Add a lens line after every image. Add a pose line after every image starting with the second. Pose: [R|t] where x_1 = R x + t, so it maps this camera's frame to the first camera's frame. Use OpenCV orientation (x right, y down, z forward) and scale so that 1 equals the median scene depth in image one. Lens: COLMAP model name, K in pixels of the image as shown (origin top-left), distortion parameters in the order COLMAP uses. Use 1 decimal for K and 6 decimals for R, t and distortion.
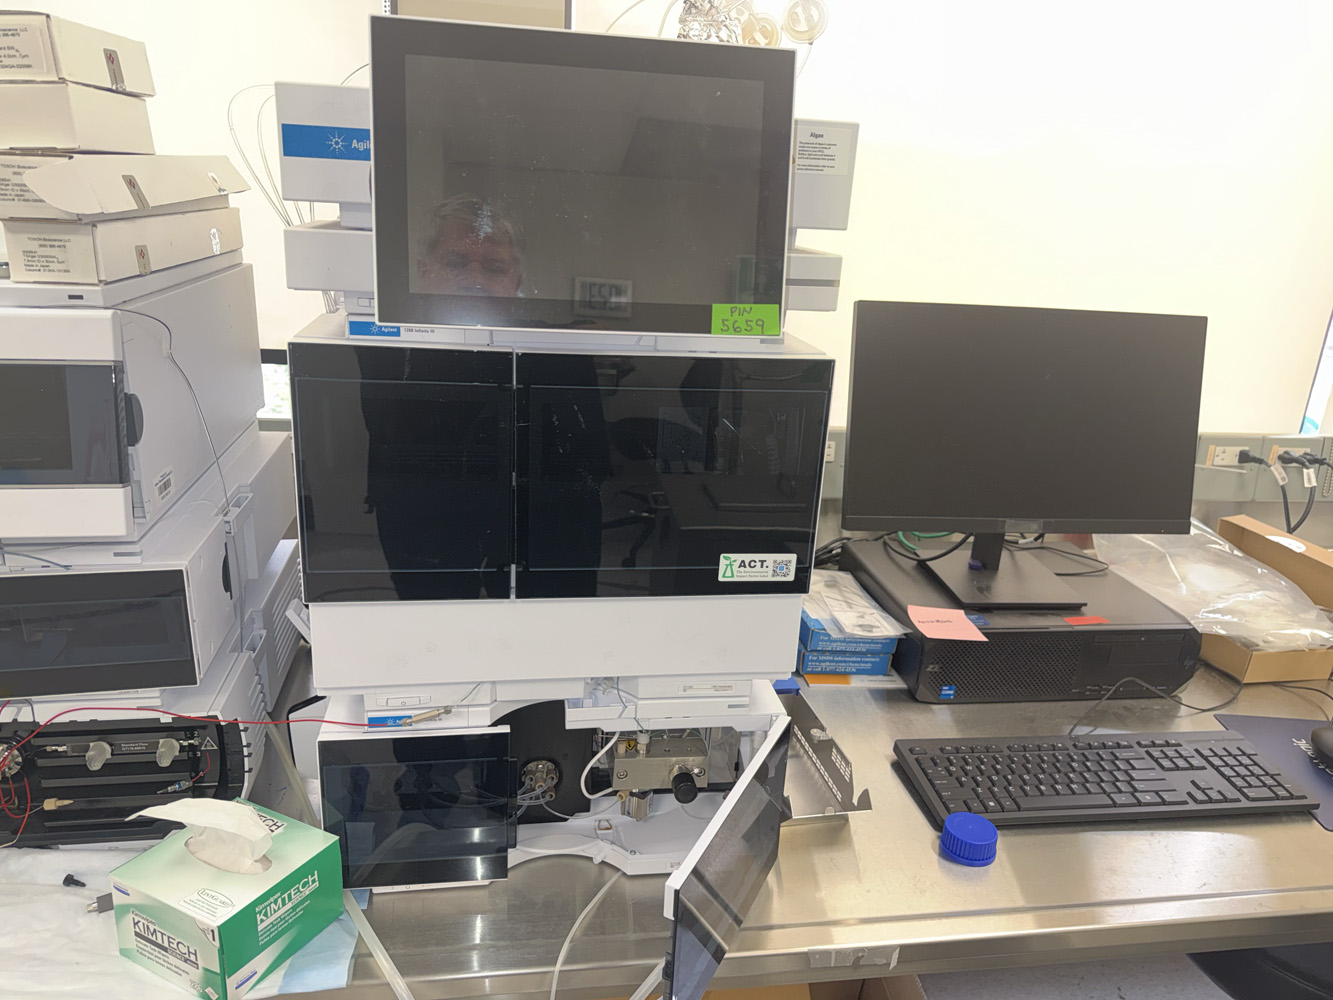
lens RADIAL K [[953.8, 0, 666.5], [0, 953.8, 500.0], [0, 0, 1]] dist [-0.001108, -0.001087]
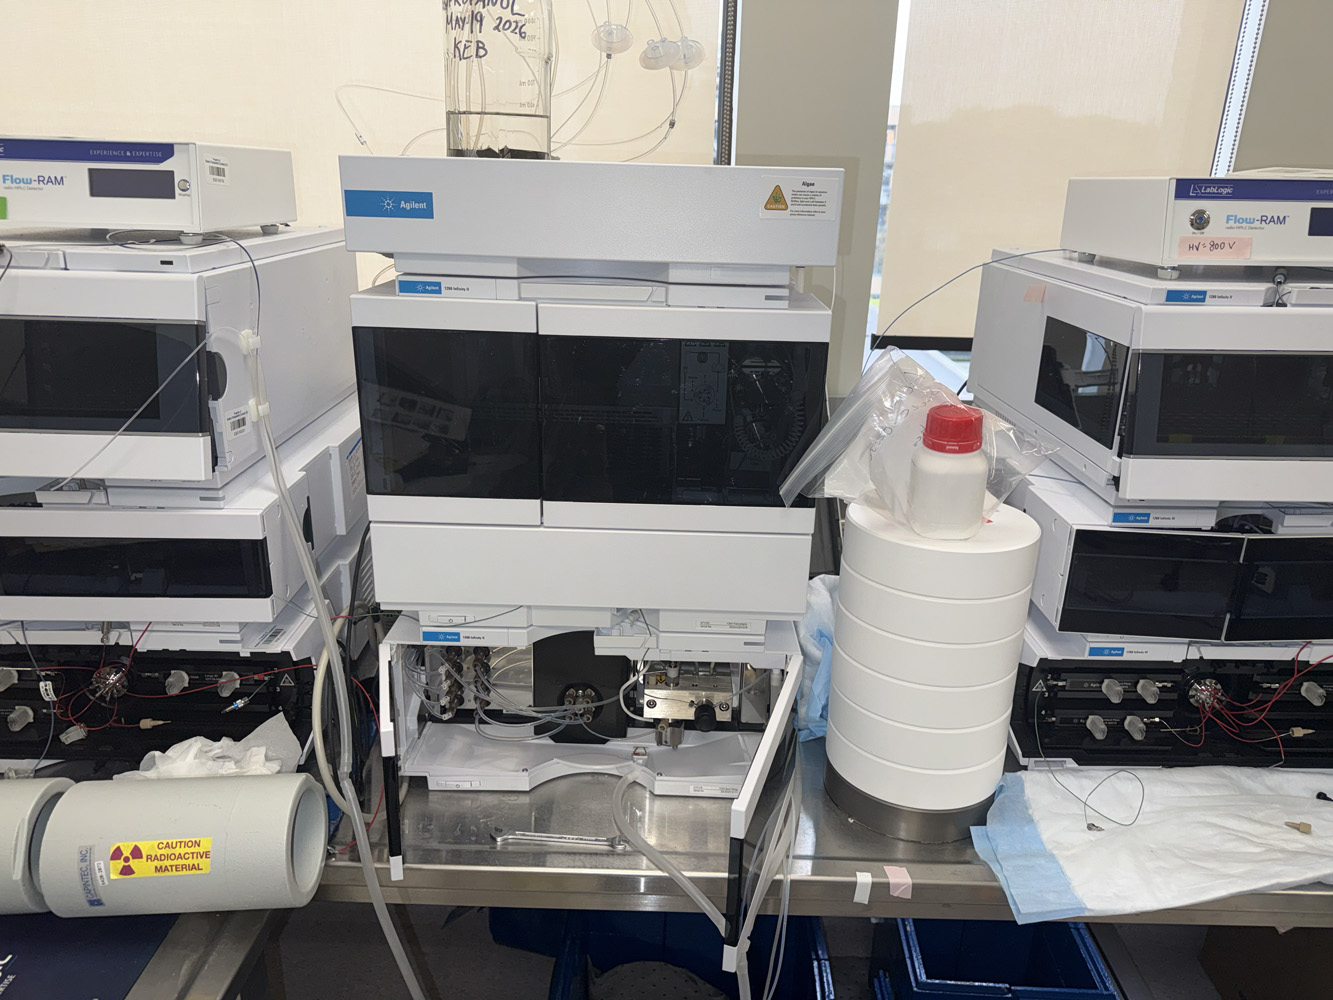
lens RADIAL K [[918.7, 0, 666.5], [0, 918.7, 500.0], [0, 0, 1]] dist [0.006706, -0.048097]
pose [[0.984131, 0.032592, -0.174424, -1.360015], [-0.031188, 0.999455, 0.010787, 0.051265], [0.174681, -0.005176, 0.984612, -0.259998]]
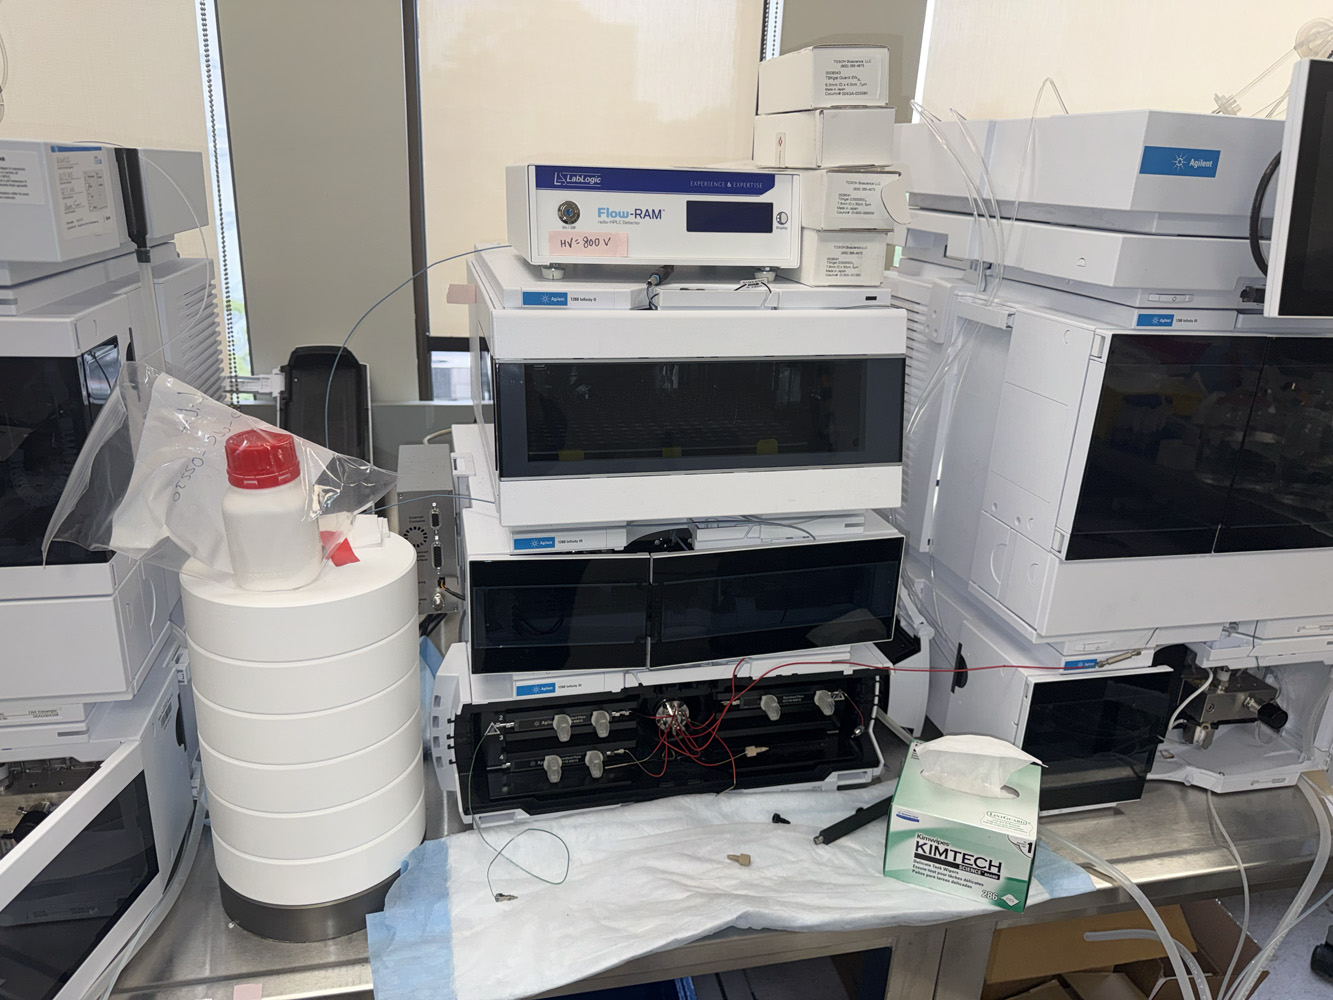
lens RADIAL K [[933.2, 0, 666.5], [0, 933.2, 500.0], [0, 0, 1]] dist [0.092958, -0.137225]
pose [[0.996132, -0.023447, 0.084689, -0.923979], [0.022311, 0.999648, 0.014337, 0.006308], [-0.084996, -0.012392, 0.996304, -0.097697]]
